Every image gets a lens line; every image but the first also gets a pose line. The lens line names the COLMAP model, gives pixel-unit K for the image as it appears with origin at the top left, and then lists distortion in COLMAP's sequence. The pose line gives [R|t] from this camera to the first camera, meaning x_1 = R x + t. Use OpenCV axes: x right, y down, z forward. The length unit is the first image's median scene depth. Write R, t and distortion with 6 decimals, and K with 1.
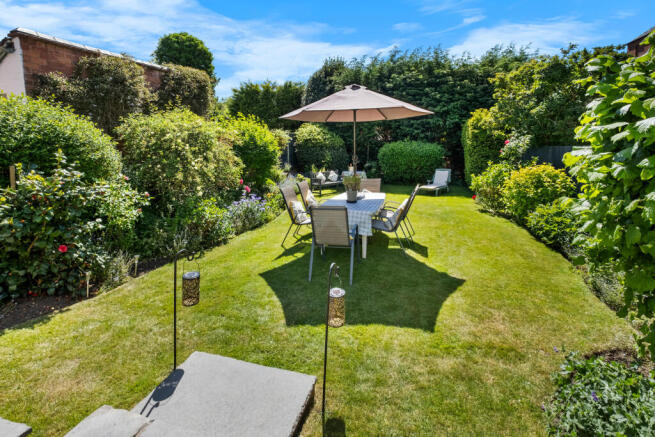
lens RADIAL K [[306.4, 0, 327.5], [0, 306.4, 197.6], [0, 0, 1]] dist [-0.000011, 0.000120]
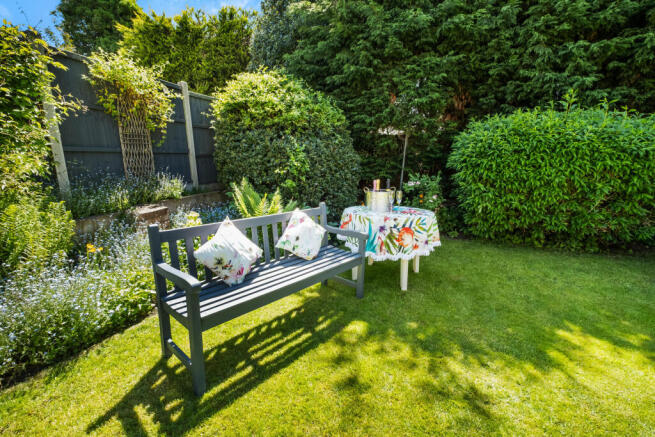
lens RADIAL K [[306.4, 0, 327.5], [0, 306.4, 197.6], [0, 0, 1]] dist [-0.000011, 0.000120]
pose [[0.999719, 0.014142, 0.019028, 0.029509], [-0.013106, 0.998480, -0.053538, -0.080657], [-0.019756, 0.053273, 0.998385, 0.735075]]
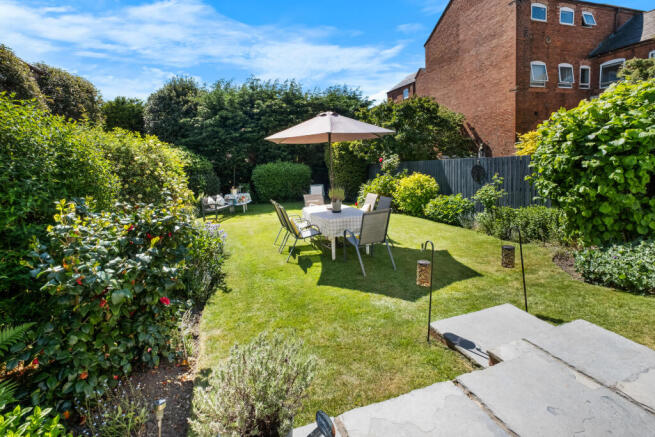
lens RADIAL K [[306.4, 0, 327.5], [0, 306.4, 197.6], [0, 0, 1]] dist [-0.000011, 0.000120]
pose [[0.810138, -0.095124, 0.578470, -0.248529], [0.137227, 0.990104, -0.029370, -0.004532], [-0.569951, 0.103175, 0.815175, 0.029516]]
